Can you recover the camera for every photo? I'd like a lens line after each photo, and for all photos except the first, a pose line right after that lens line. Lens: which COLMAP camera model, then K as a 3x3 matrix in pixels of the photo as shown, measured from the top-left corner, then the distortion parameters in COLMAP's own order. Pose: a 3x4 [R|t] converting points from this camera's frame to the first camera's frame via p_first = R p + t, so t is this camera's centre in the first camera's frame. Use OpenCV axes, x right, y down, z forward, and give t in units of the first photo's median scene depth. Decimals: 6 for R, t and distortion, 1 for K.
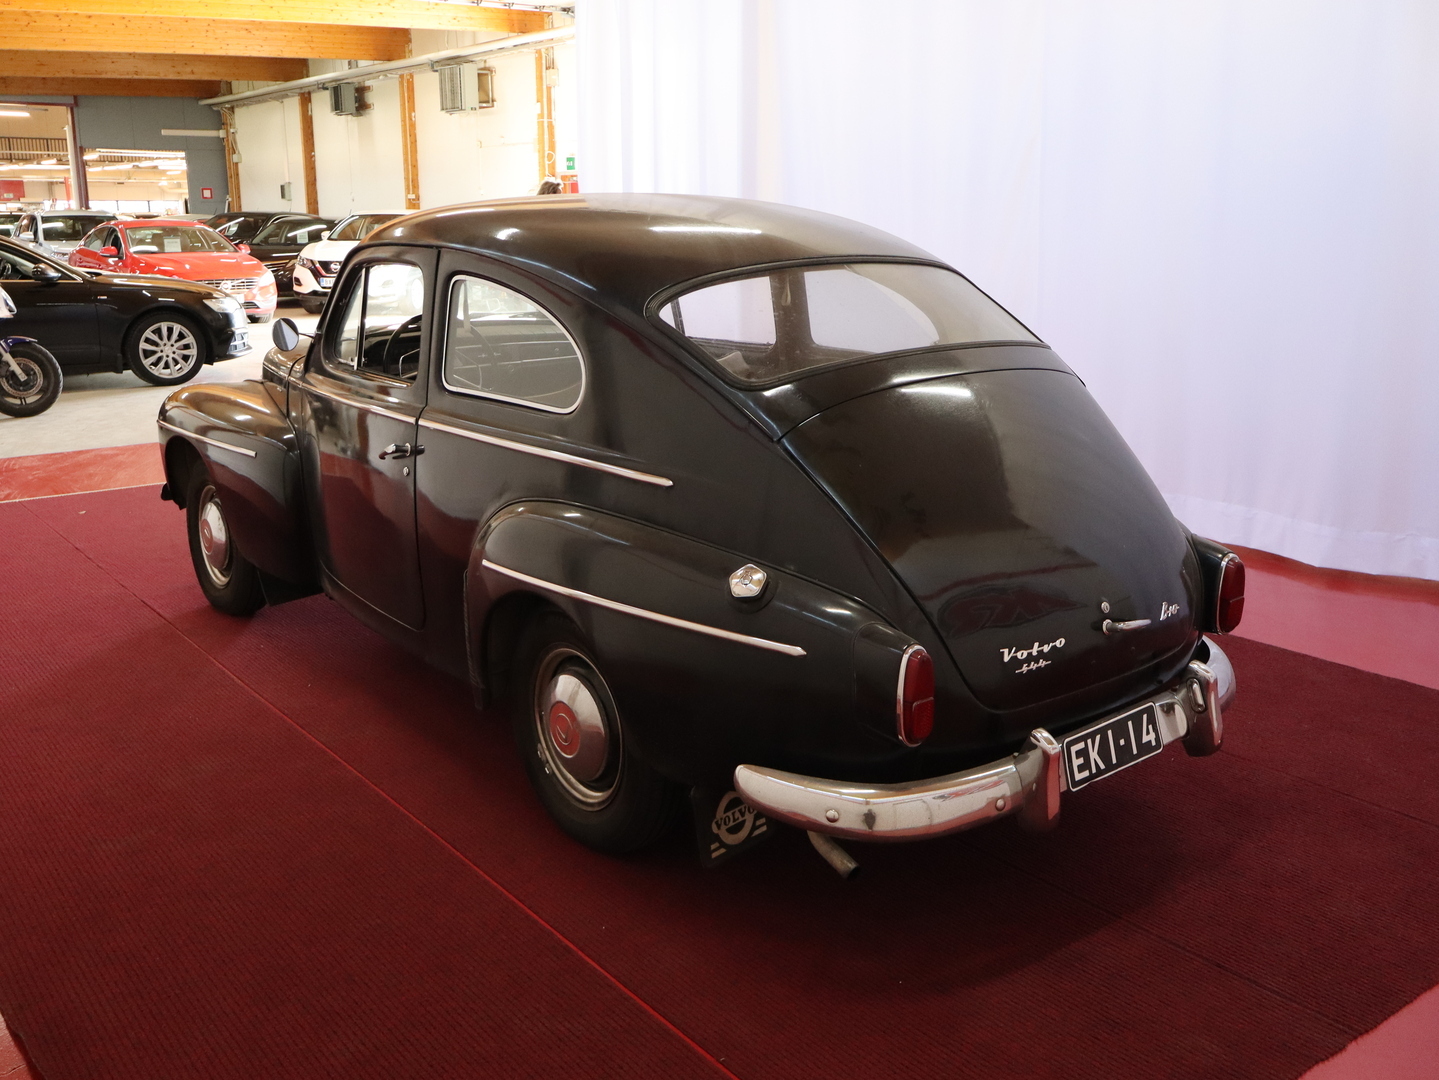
lens RADIAL K [[1365.3, 0, 724.4], [0, 1365.3, 530.3], [0, 0, 1]] dist [-0.005402, 0.000000]
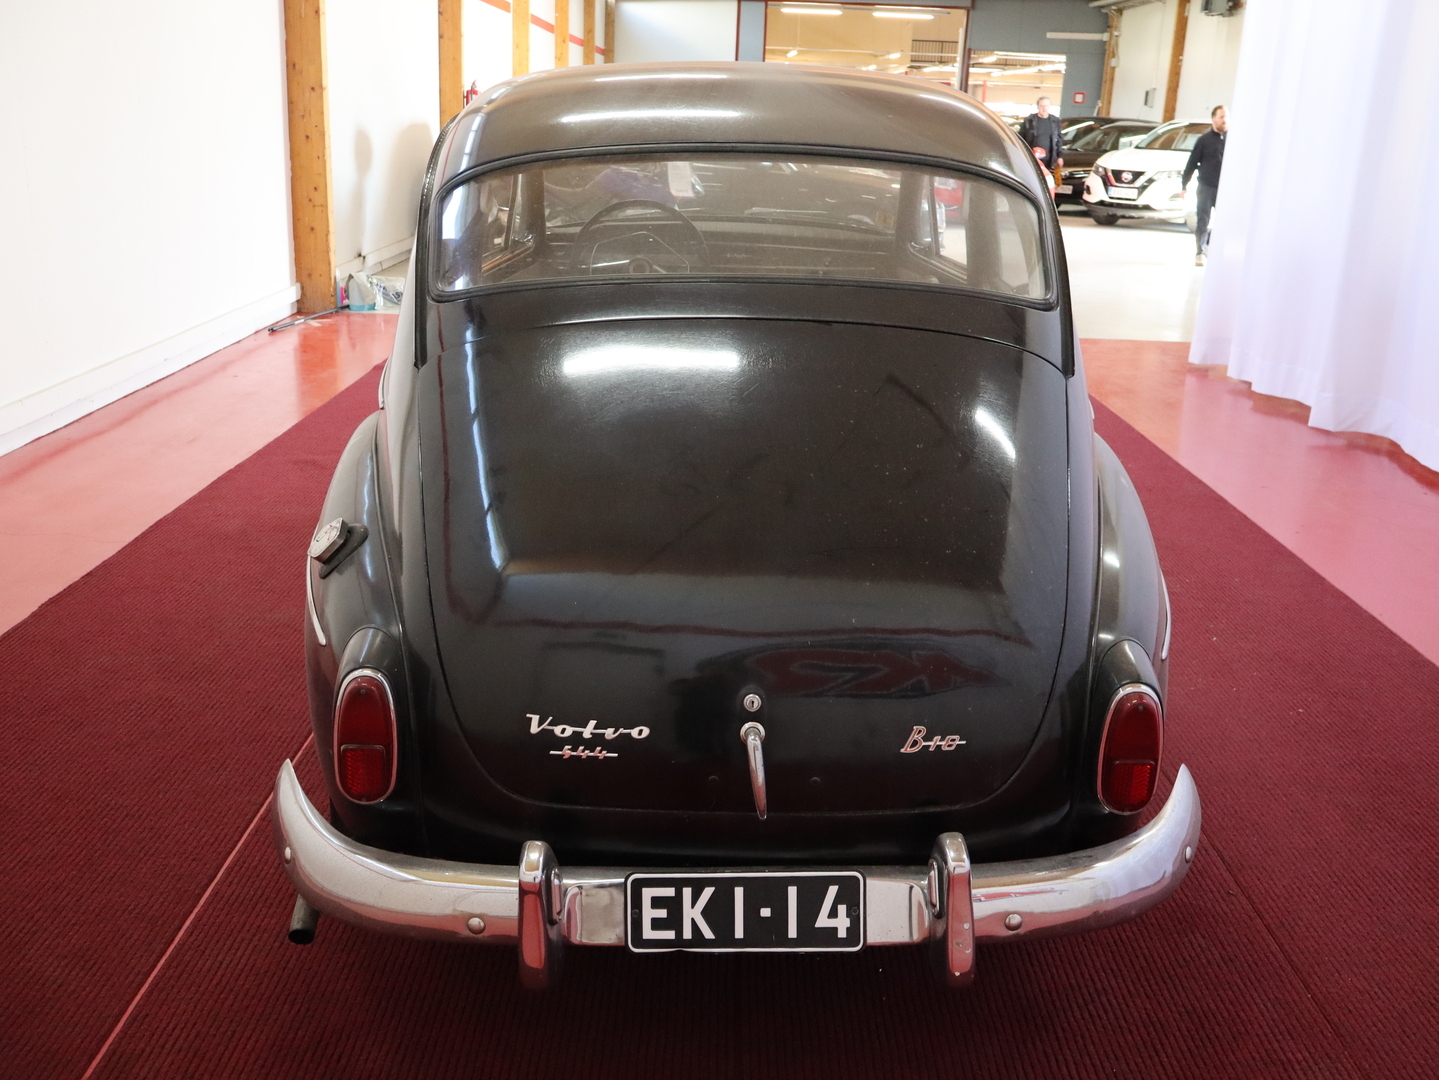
lens RADIAL K [[1365.3, 0, 730.7], [0, 1365.3, 536.3], [0, 0, 1]] dist [-0.005402, 0.000000]
pose [[0.793317, 0.212003, -0.570704, 0.154015], [-0.175041, 0.977257, 0.119708, -0.023476], [0.583103, 0.004930, 0.812384, 0.117667]]
